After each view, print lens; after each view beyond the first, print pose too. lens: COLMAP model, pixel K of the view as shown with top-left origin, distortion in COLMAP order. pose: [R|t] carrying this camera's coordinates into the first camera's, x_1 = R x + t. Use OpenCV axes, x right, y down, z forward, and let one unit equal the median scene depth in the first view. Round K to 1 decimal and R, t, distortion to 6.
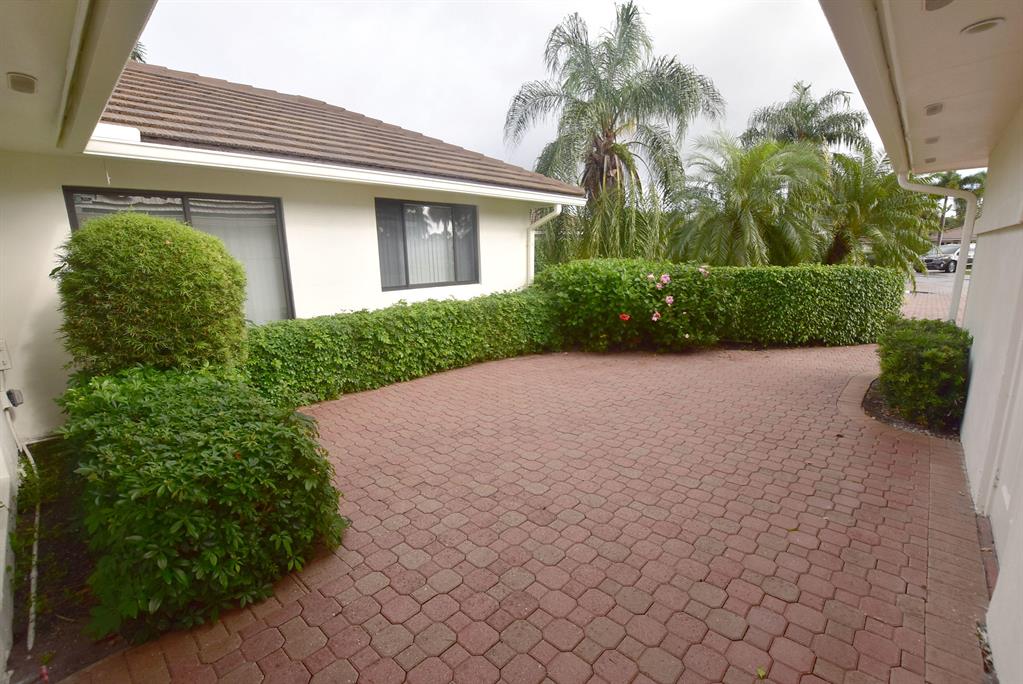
lens RADIAL K [[447.6, 0, 517.9], [0, 447.6, 344.4], [0, 0, 1]] dist [-0.042197, 0.006408]
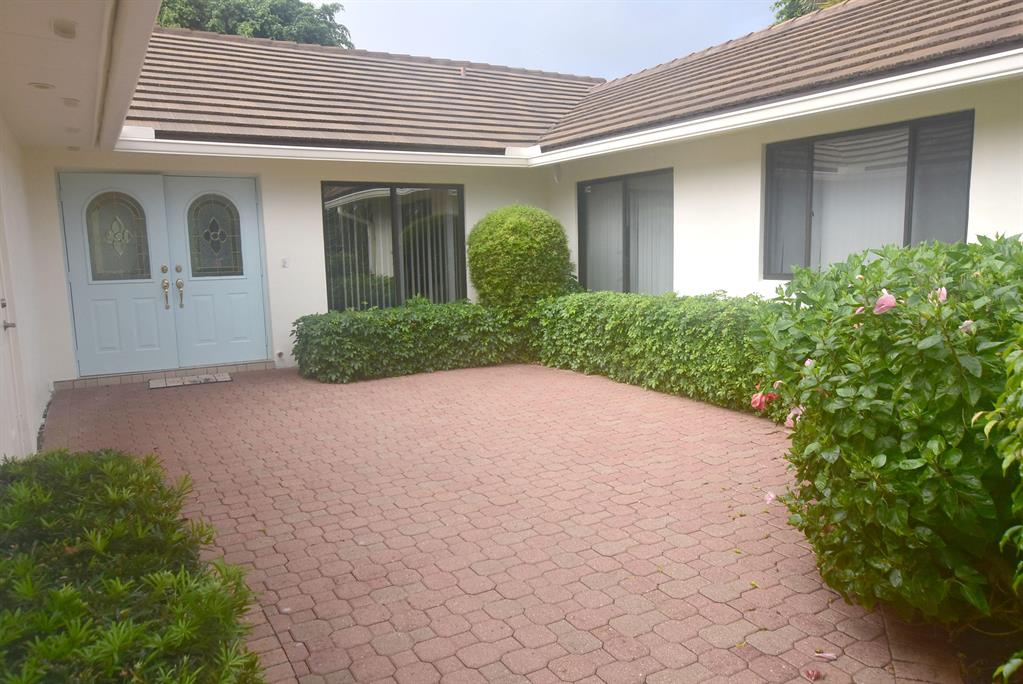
lens RADIAL K [[704.0, 0, 511.5], [0, 704.0, 342.0], [0, 0, 1]] dist [-0.054946, -0.000384]
pose [[-0.279013, 0.160771, -0.946734, 1.210168], [-0.157208, 0.964938, 0.210193, -0.271932], [0.947332, 0.207481, -0.243955, 1.304290]]
